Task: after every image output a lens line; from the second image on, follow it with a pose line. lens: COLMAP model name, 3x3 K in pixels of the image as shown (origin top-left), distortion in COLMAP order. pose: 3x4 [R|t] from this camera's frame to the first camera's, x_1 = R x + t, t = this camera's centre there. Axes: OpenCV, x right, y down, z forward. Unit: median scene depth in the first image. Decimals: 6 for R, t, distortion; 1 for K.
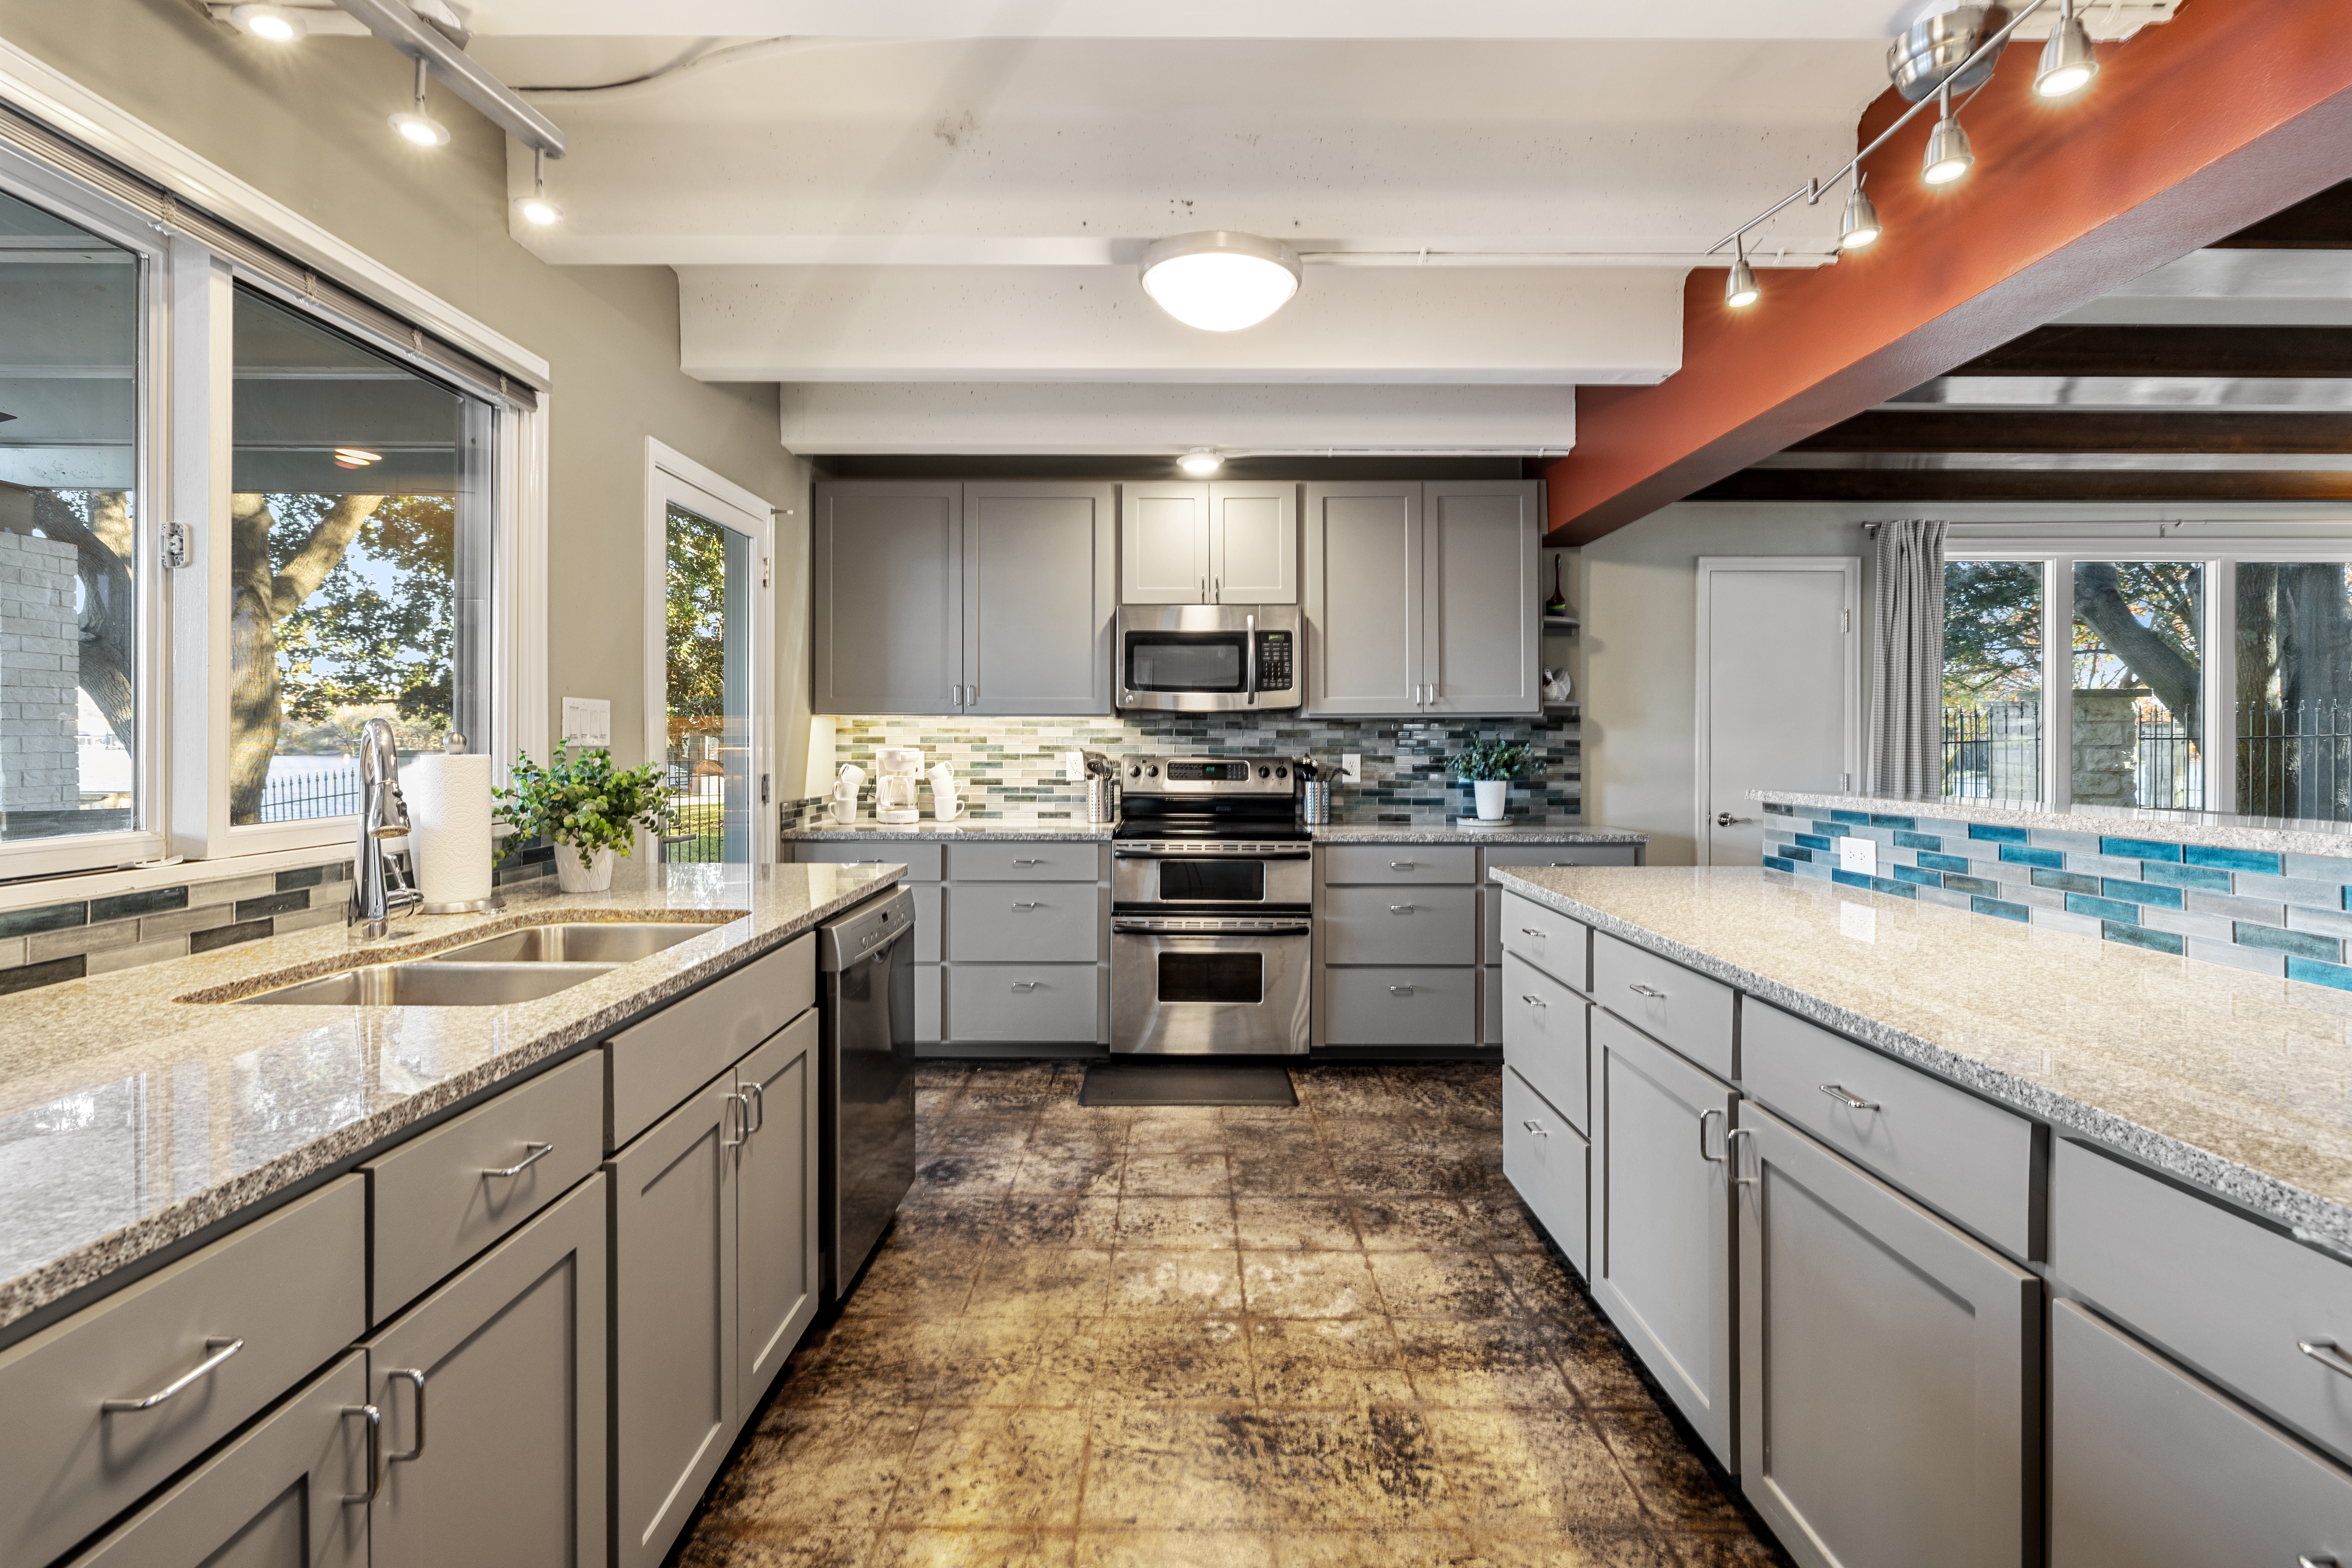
lens RADIAL K [[1050.4, 0, 1191.5], [0, 1050.4, 743.3], [0, 0, 1]] dist [-0.004238, 0.000093]
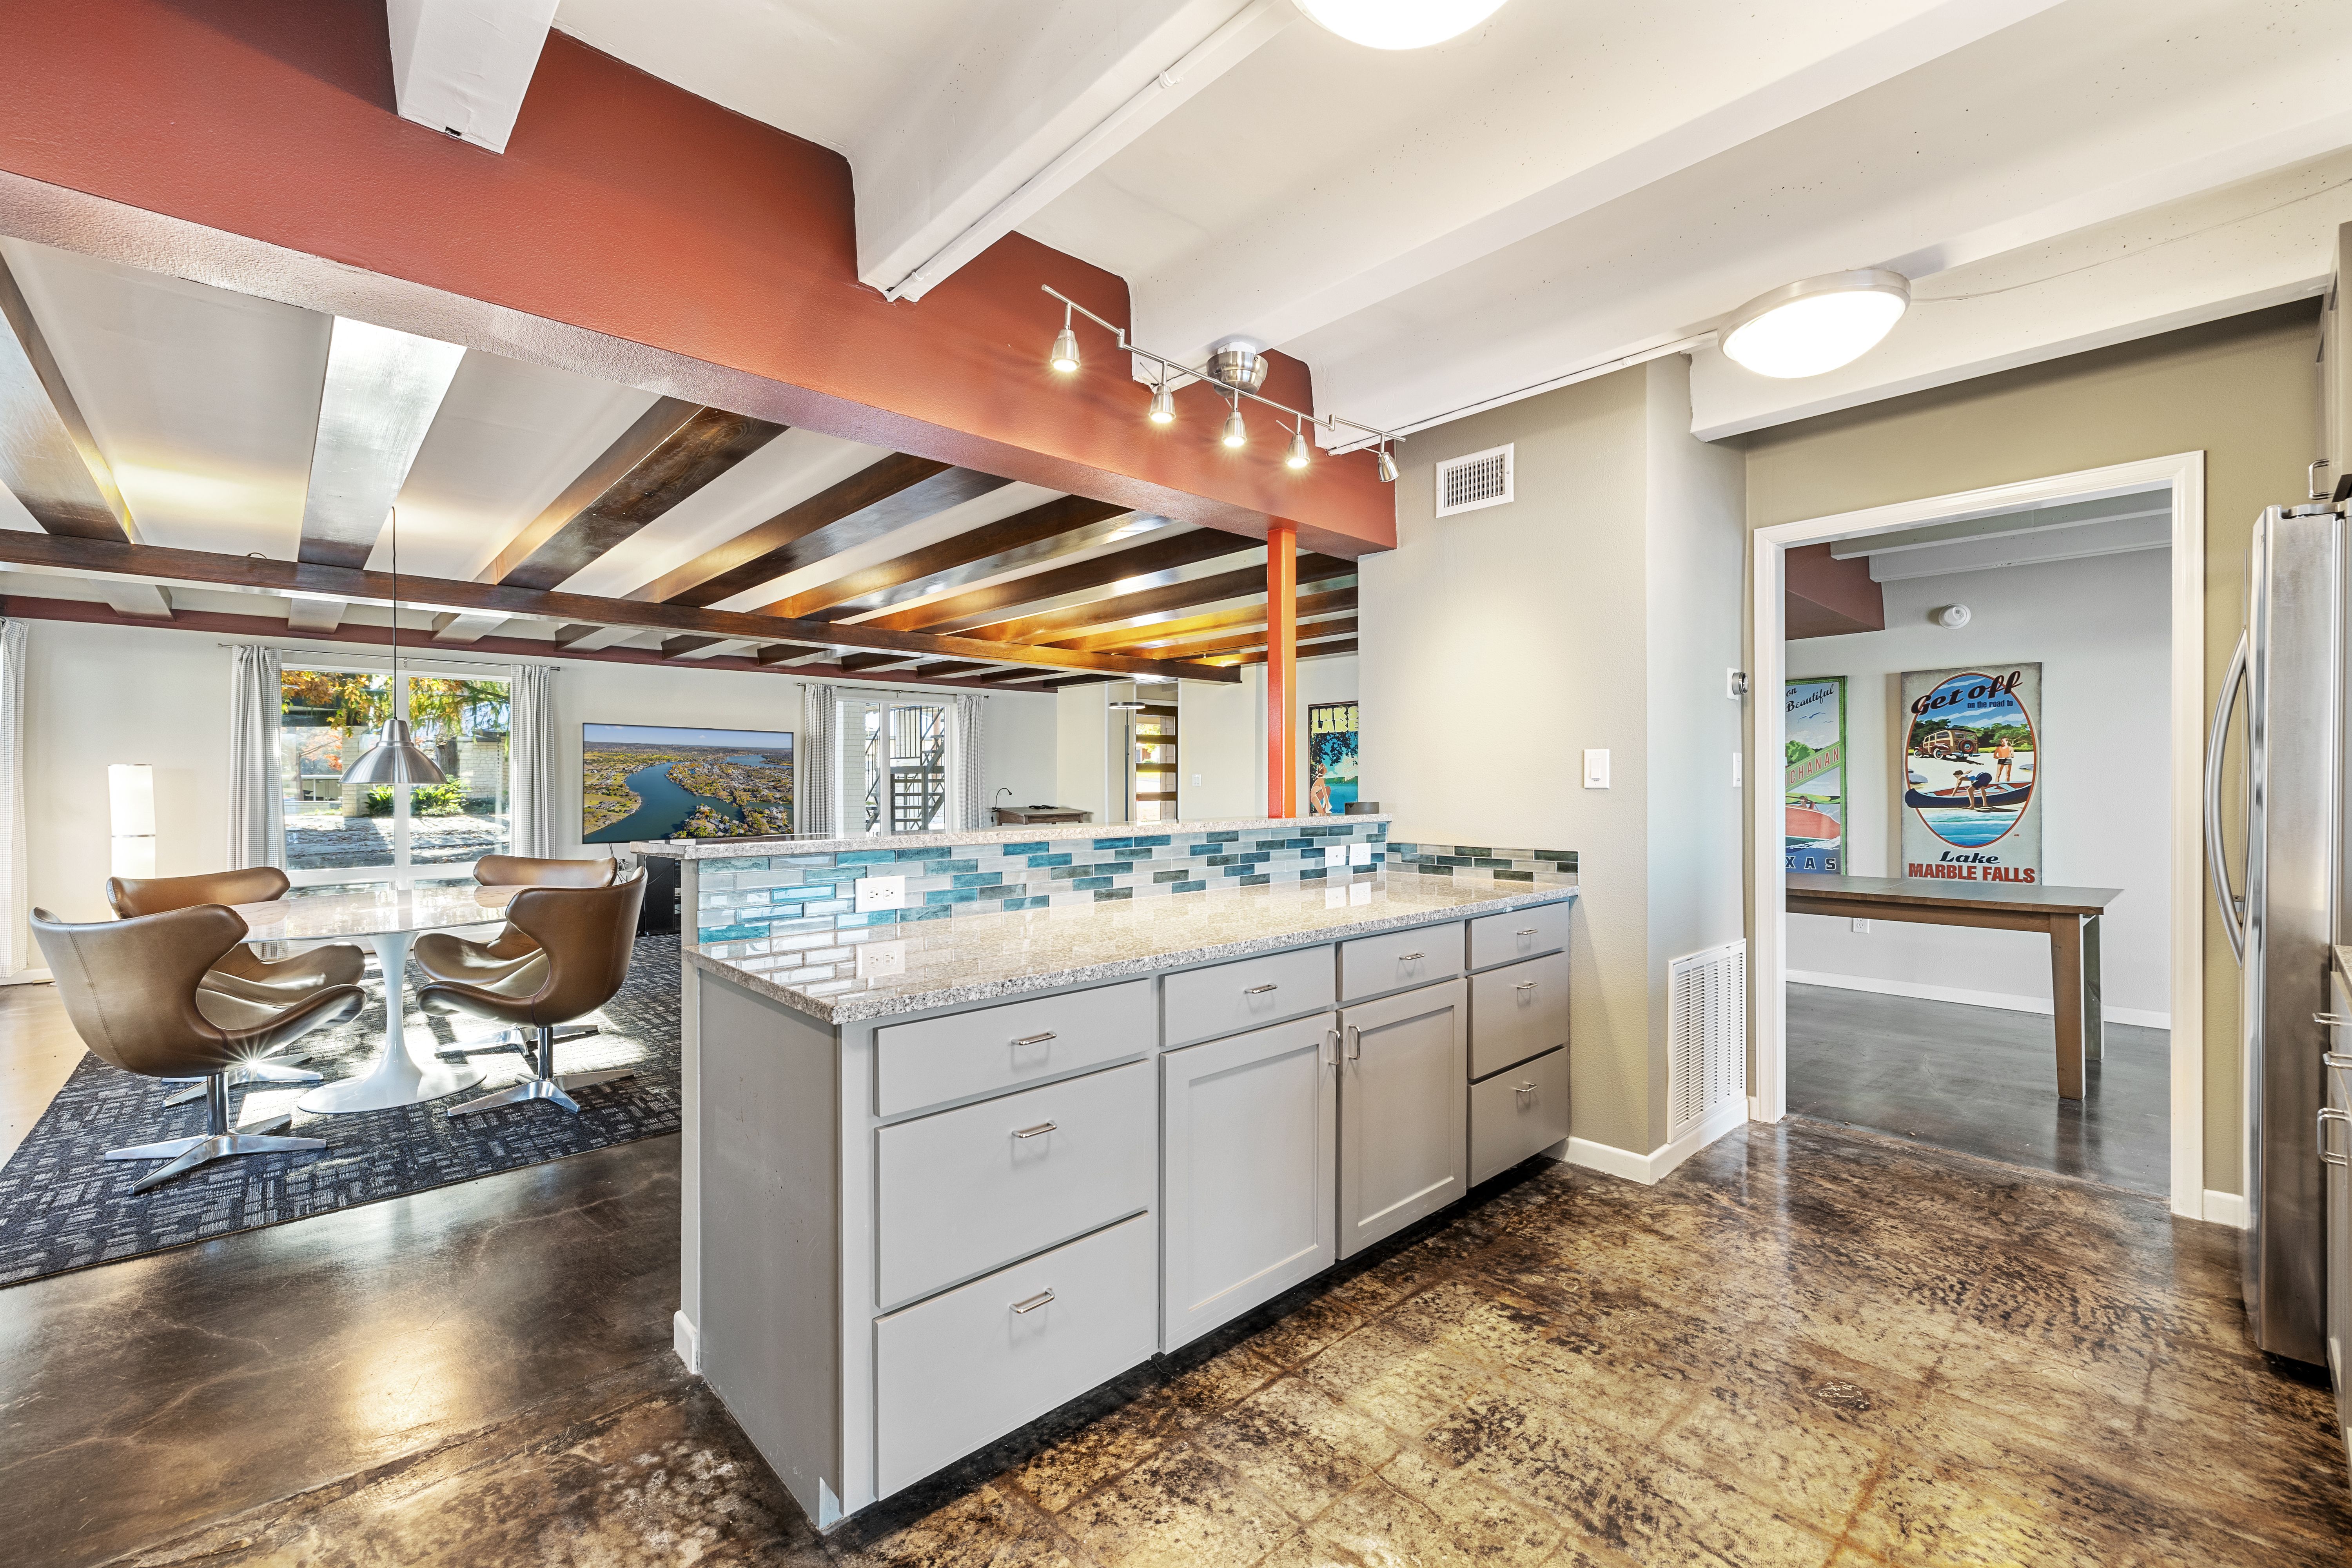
lens RADIAL K [[998.0, 0, 1165.3], [0, 998.0, 778.7], [0, 0, 1]] dist [0.001280, 0.000815]
pose [[-0.662343, 0.003514, 0.749193, -0.345499], [0.003449, 0.999993, -0.001642, -0.002203], [-0.749193, 0.001496, -0.662350, 1.813594]]
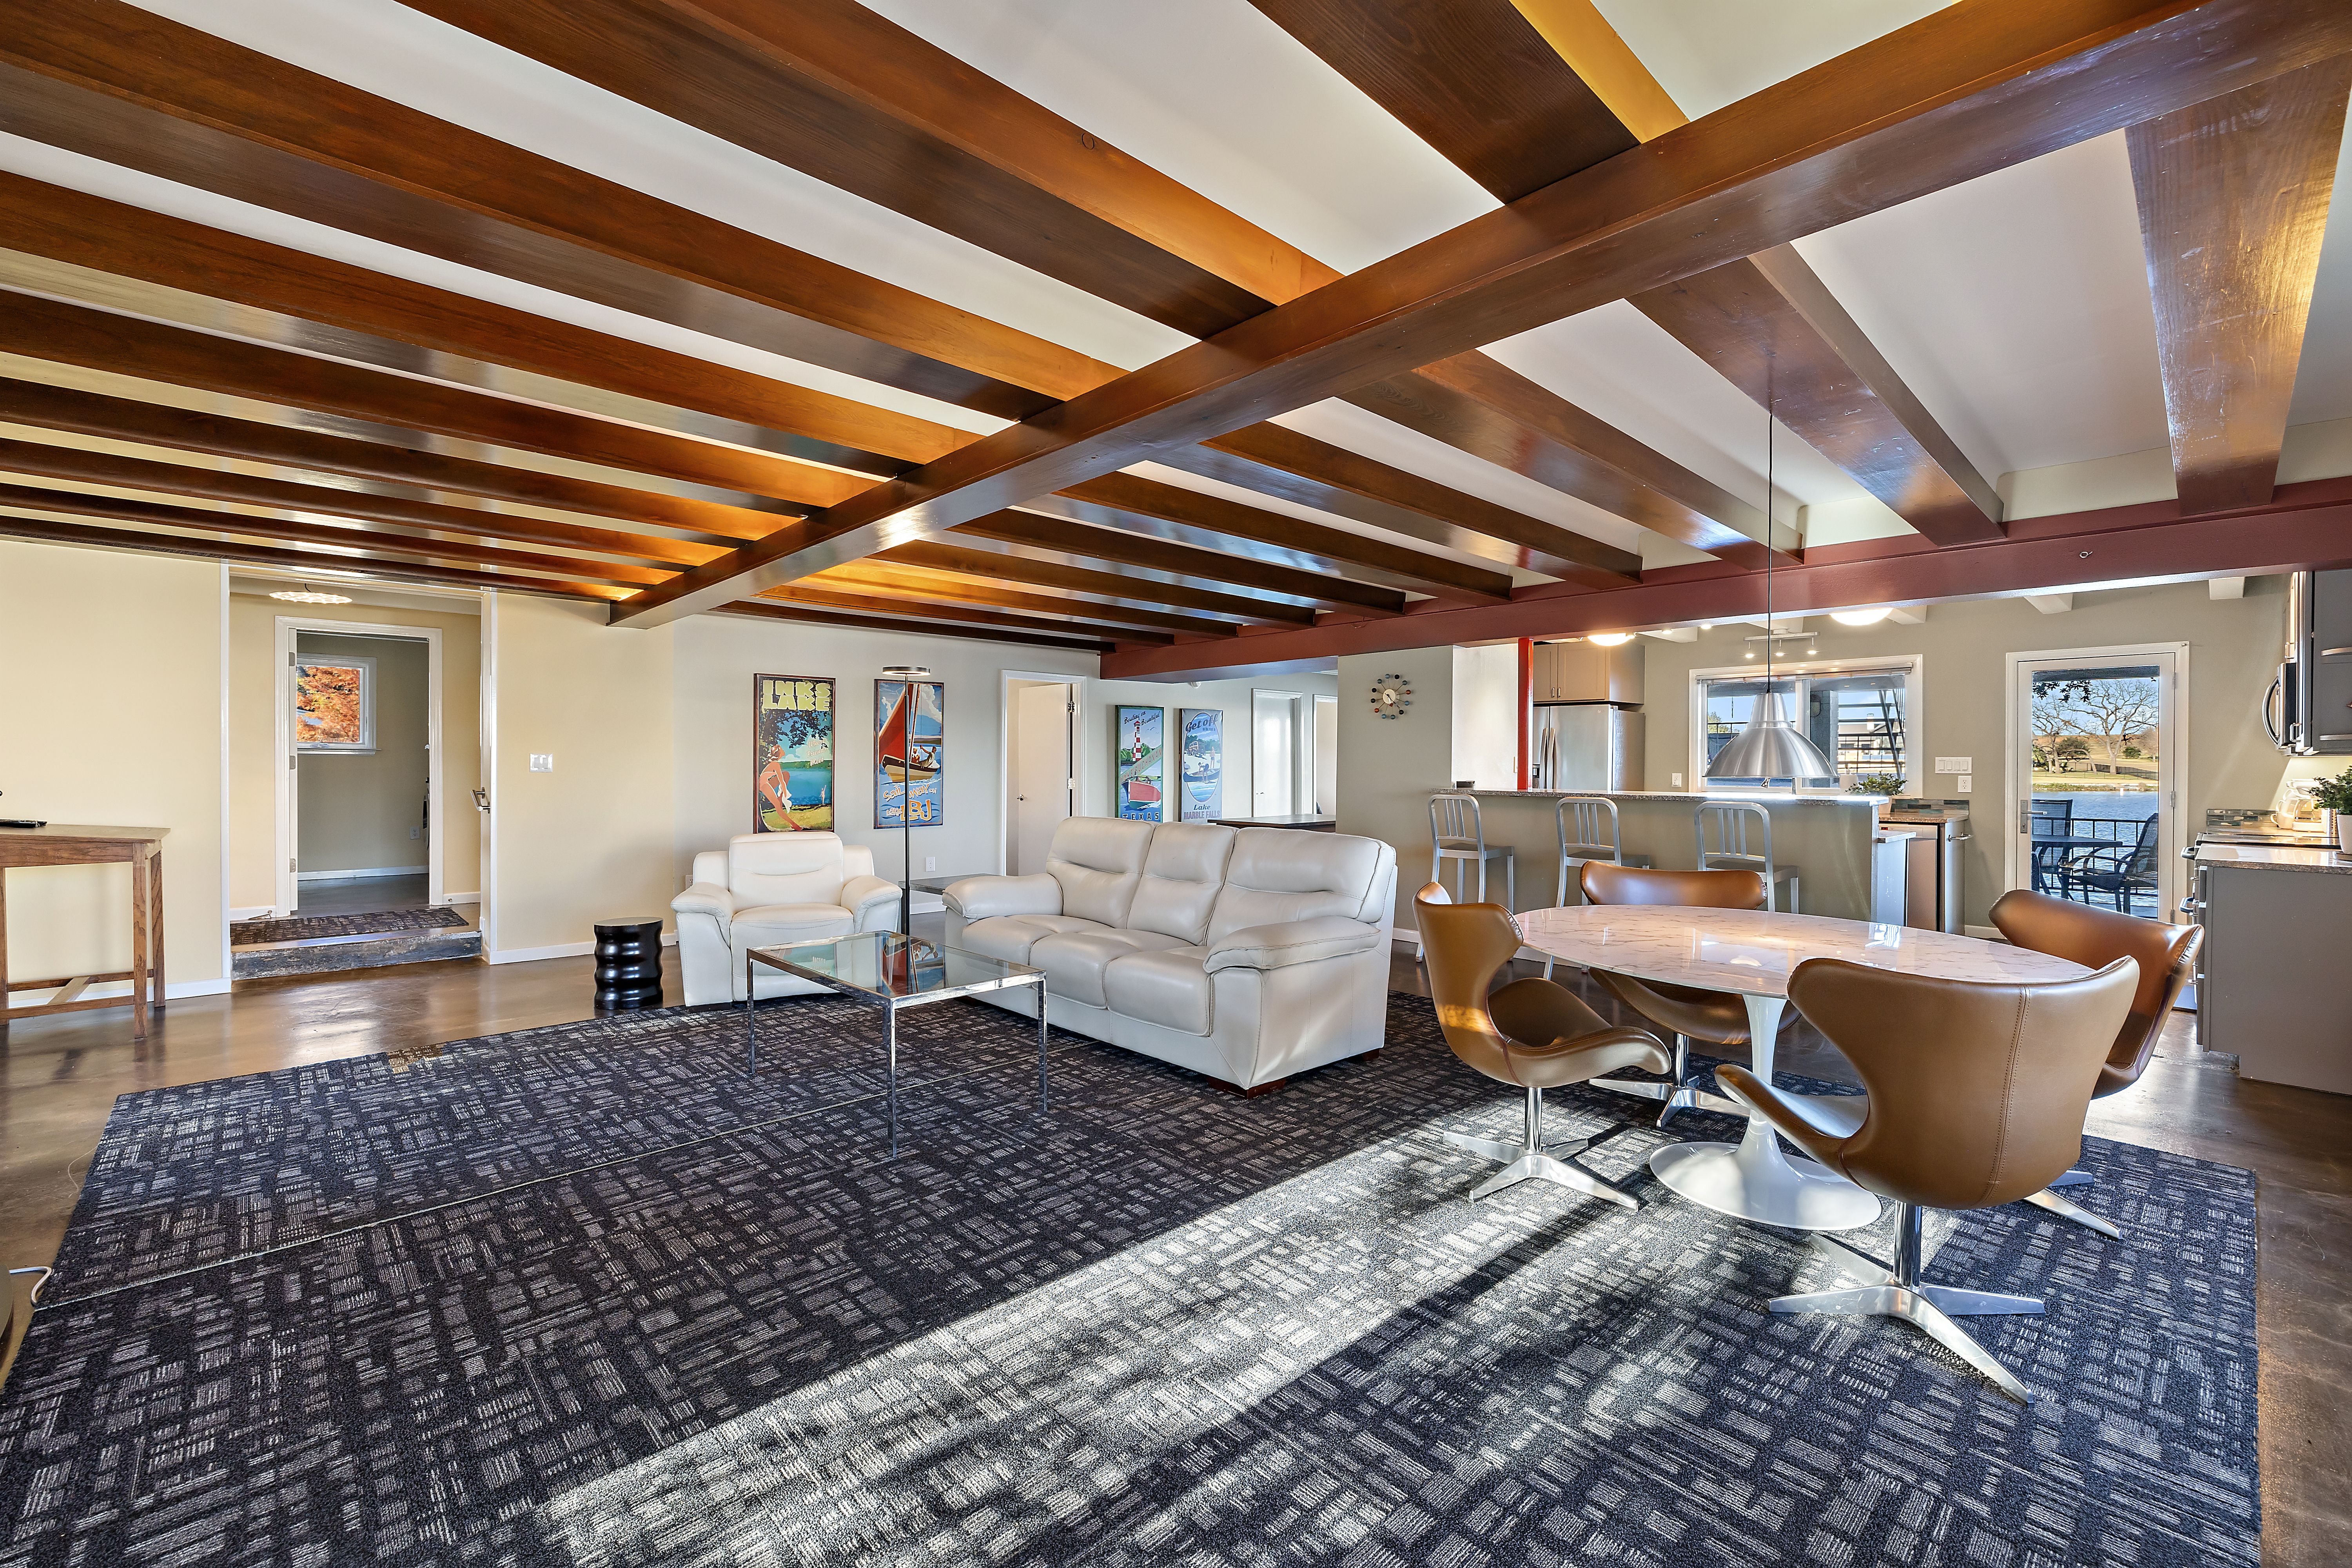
lens RADIAL K [[998.0, 0, 1178.9], [0, 998.0, 773.8], [0, 0, 1]] dist [0.001280, 0.000815]
pose [[-0.729579, 0.001944, -0.683893, 4.033848], [-0.003631, 0.999971, 0.006717, 0.003670], [0.683887, 0.007384, -0.729551, 2.153894]]
